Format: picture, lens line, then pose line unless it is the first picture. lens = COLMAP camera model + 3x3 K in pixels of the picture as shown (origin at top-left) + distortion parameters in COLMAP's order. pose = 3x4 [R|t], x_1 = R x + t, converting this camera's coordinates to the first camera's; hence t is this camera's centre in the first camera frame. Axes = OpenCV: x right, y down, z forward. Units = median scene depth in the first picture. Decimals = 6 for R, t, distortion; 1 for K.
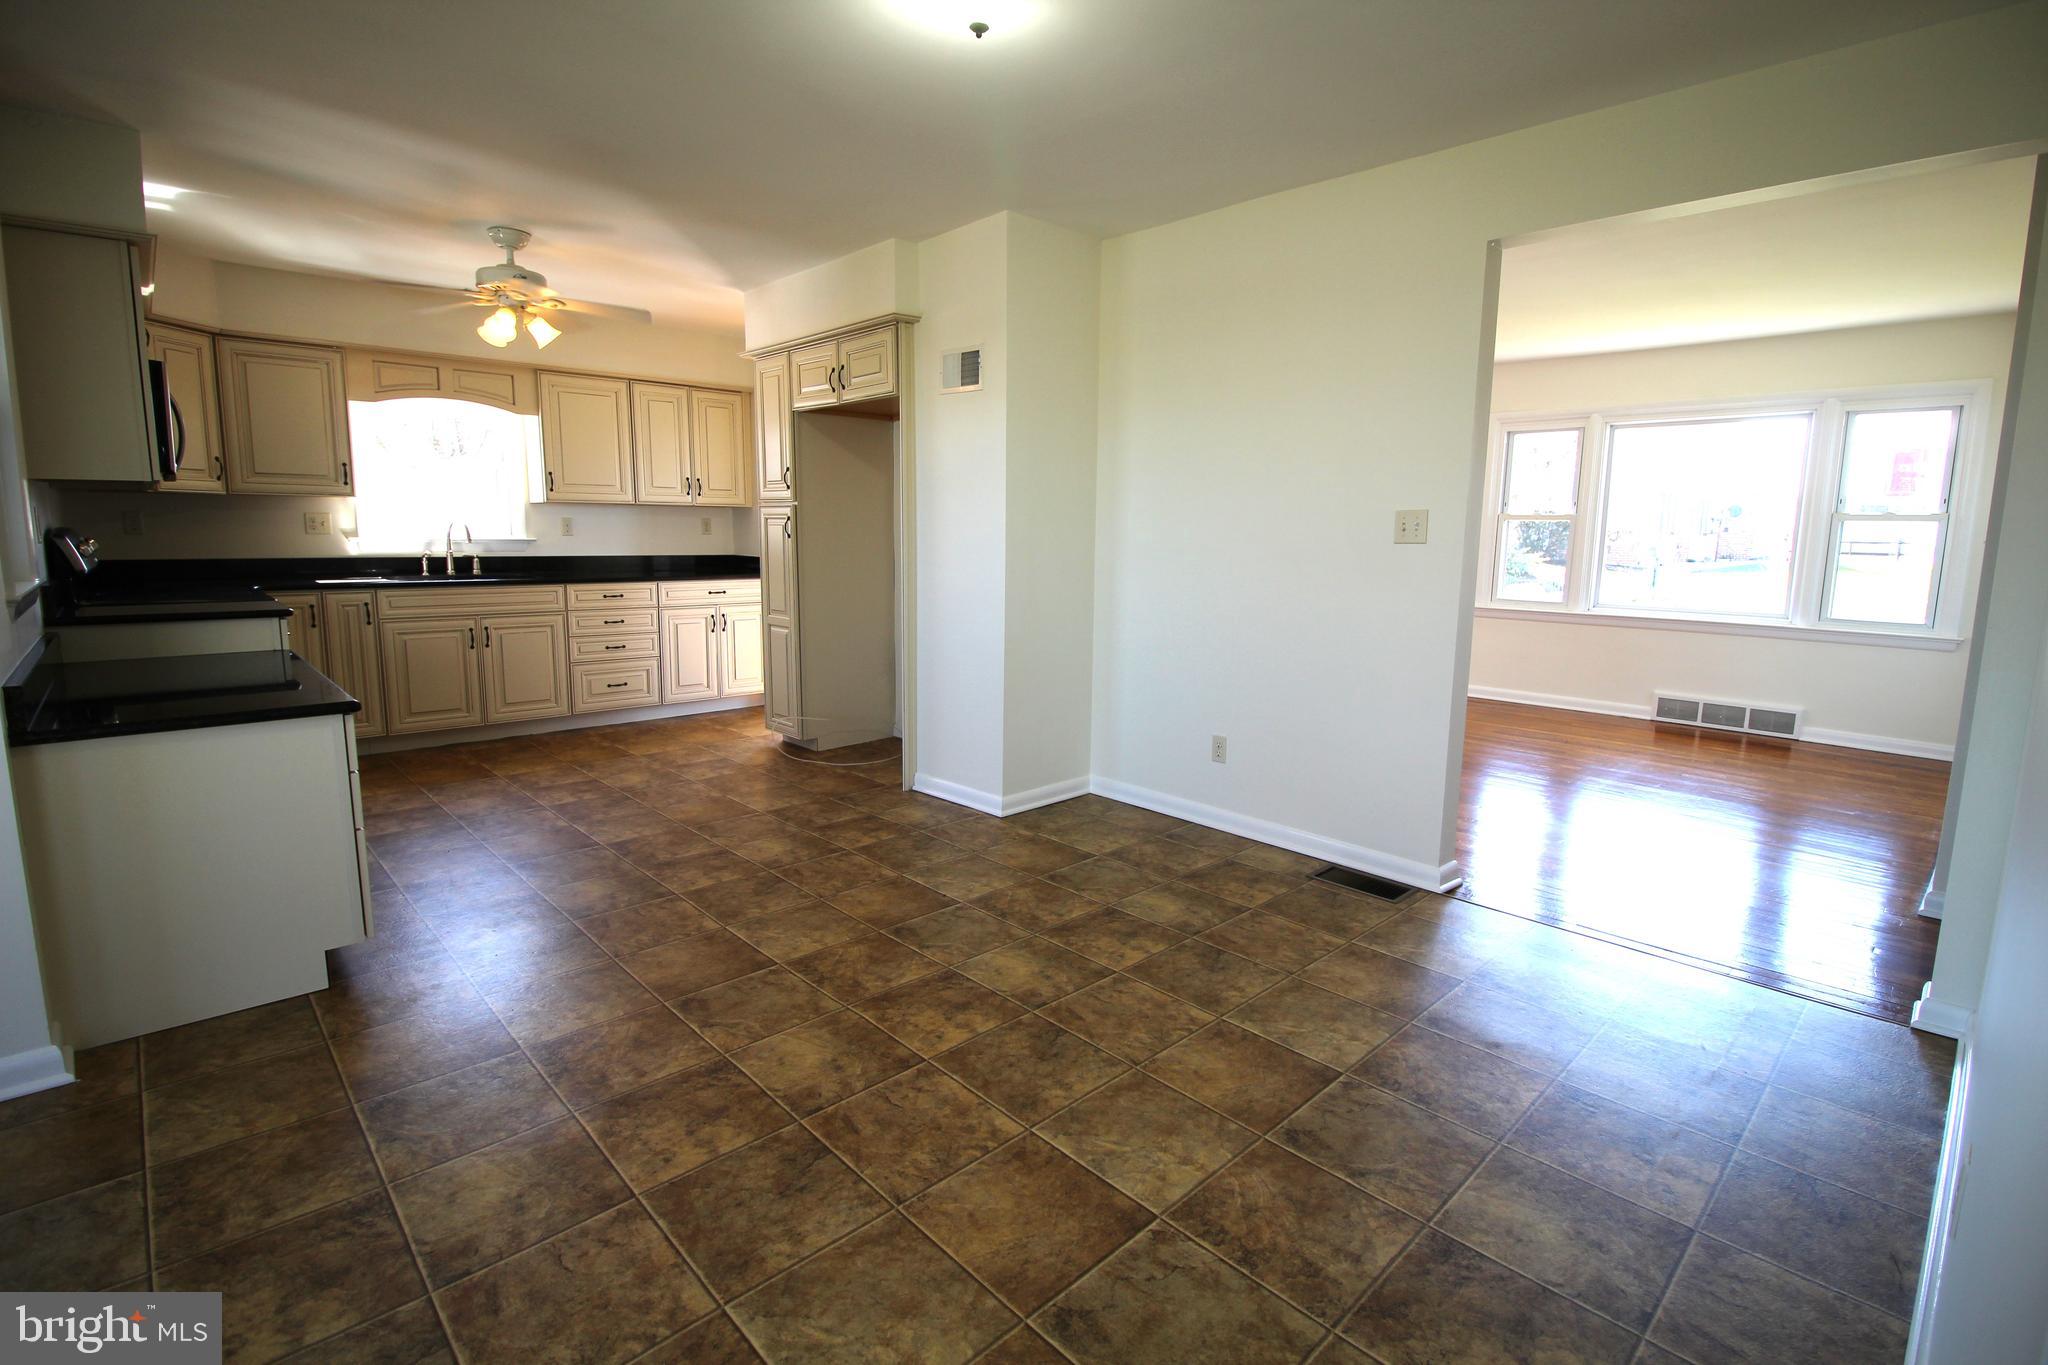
lens RADIAL K [[950.7, 0, 1031.4], [0, 950.7, 671.7], [0, 0, 1]] dist [-0.009535, -0.003120]
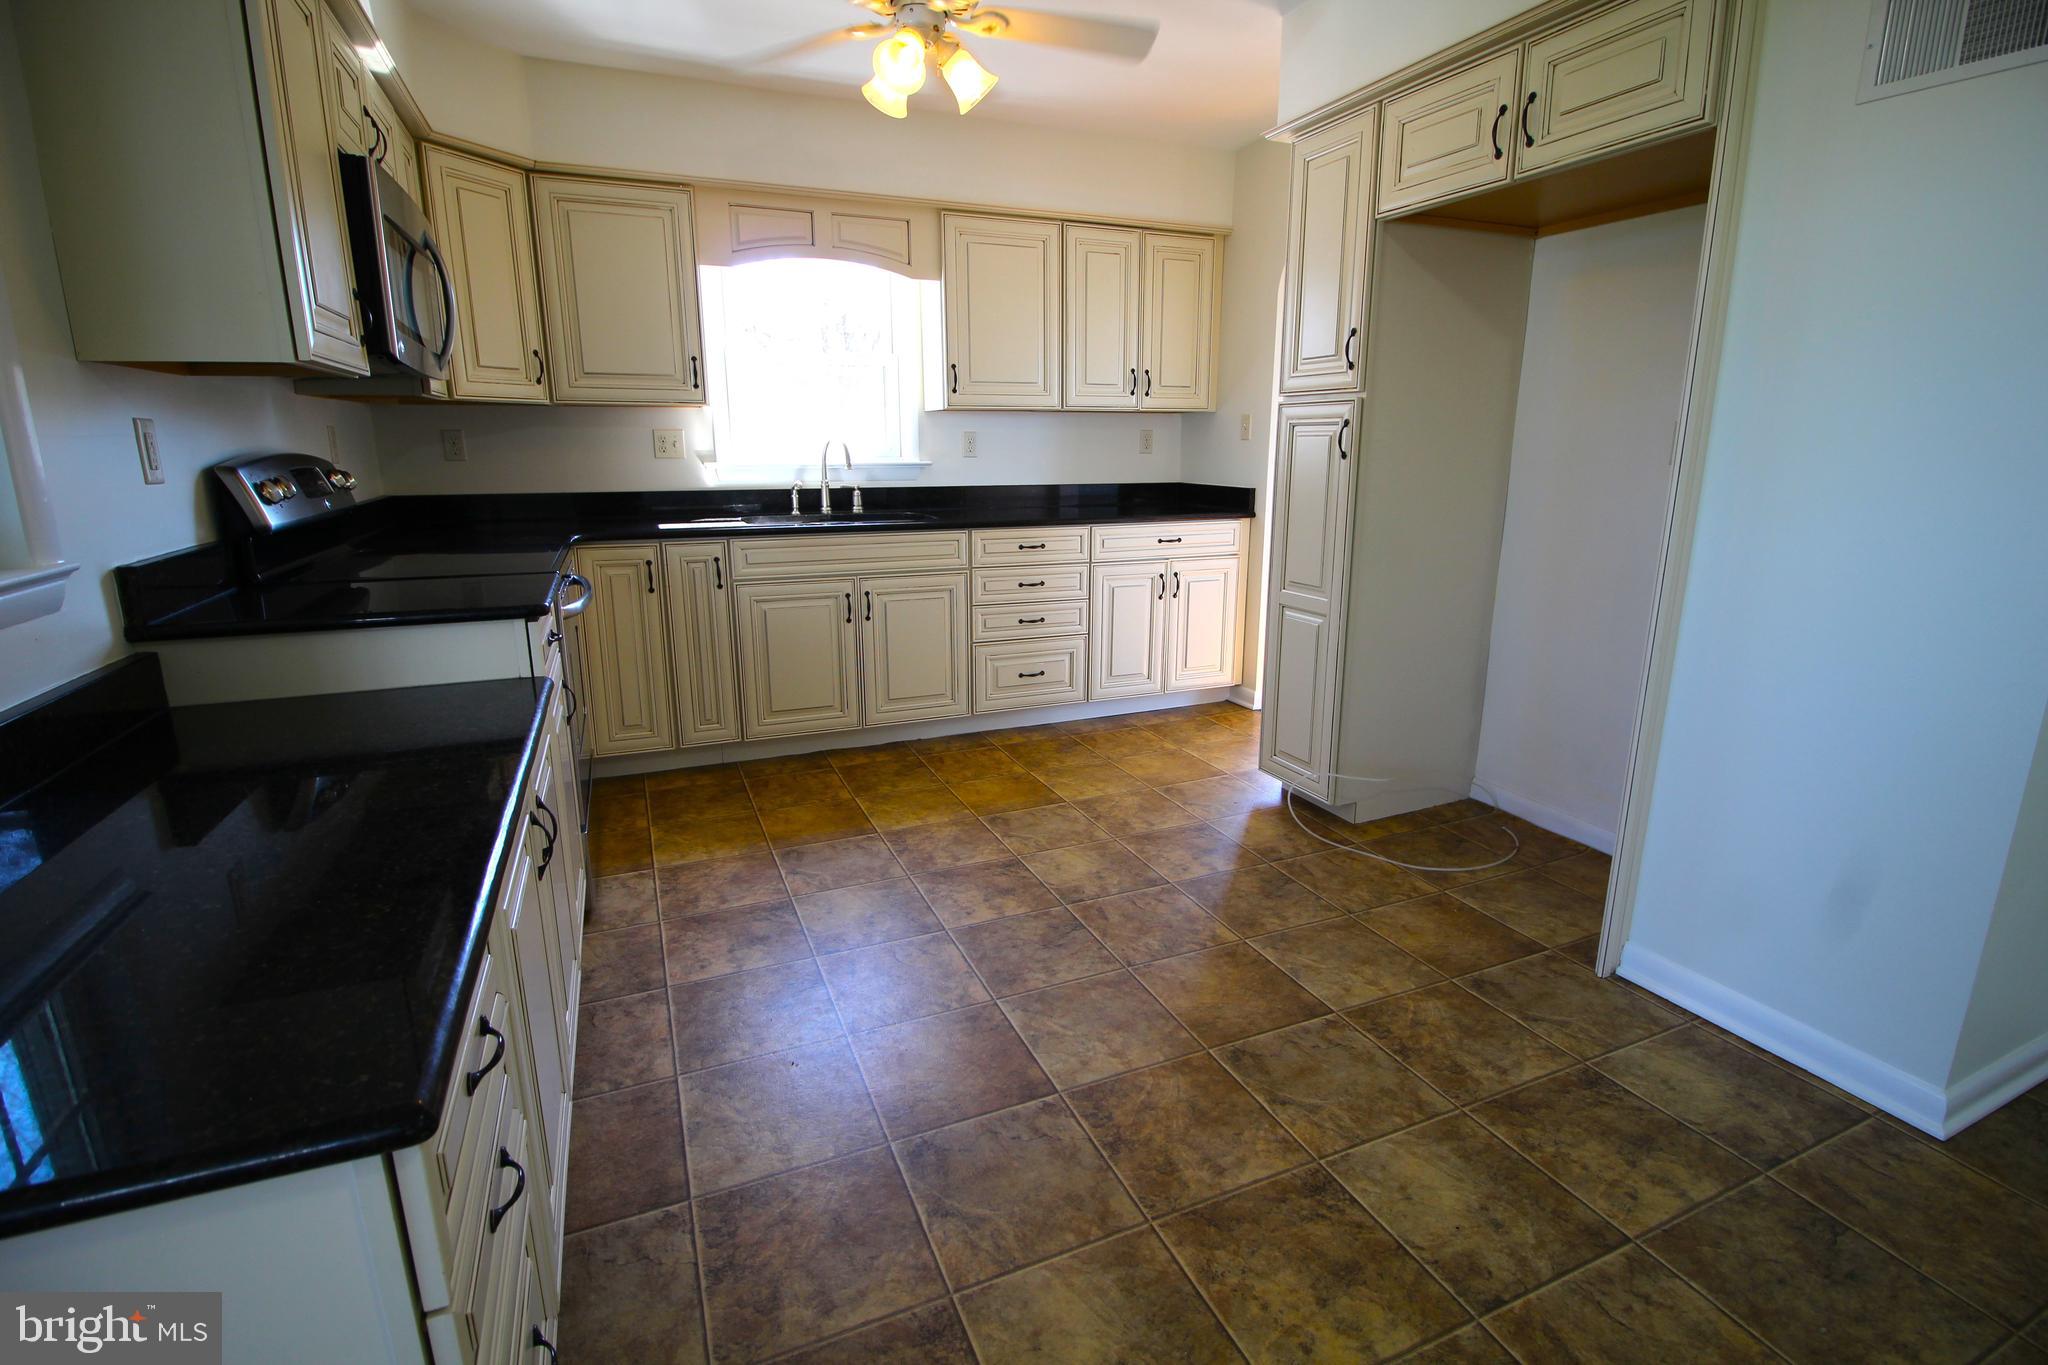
lens RADIAL K [[950.7, 0, 1030.8], [0, 950.7, 683.7], [0, 0, 1]] dist [-0.009535, -0.003120]
pose [[0.936907, 0.071385, -0.342214, -0.224195], [-0.037984, 0.993921, 0.103338, -0.058740], [0.347510, -0.083819, 0.933922, 0.393476]]
